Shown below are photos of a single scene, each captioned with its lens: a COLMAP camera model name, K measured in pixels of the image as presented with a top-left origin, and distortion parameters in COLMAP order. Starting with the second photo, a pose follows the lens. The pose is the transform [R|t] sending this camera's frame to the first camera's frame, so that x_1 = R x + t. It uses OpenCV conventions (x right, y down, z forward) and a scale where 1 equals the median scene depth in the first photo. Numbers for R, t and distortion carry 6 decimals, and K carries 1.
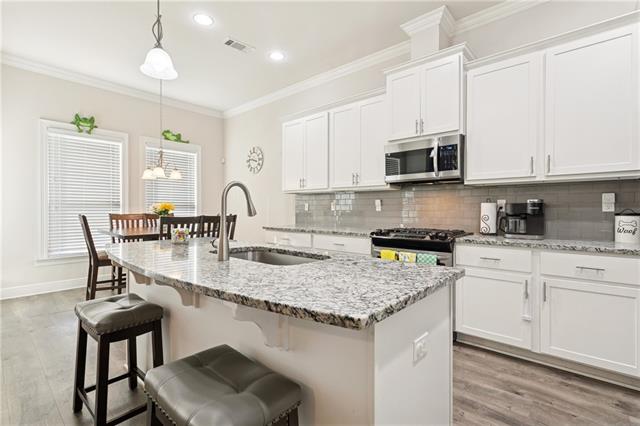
lens RADIAL K [[307.3, 0, 323.6], [0, 307.3, 213.0], [0, 0, 1]] dist [0.002977, 0.000363]
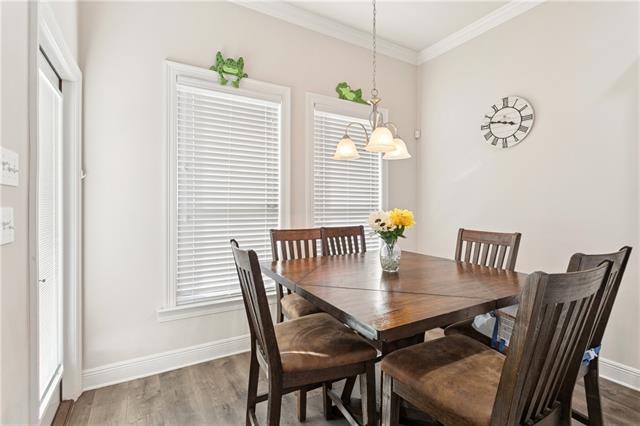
lens RADIAL K [[307.3, 0, 317.0], [0, 307.3, 210.4], [0, 0, 1]] dist [0.002977, 0.000363]
pose [[0.953093, 0.000732, -0.302677, -0.416172], [-0.002293, 0.999986, -0.004802, -0.025053], [0.302669, 0.005270, 0.953081, 0.469745]]
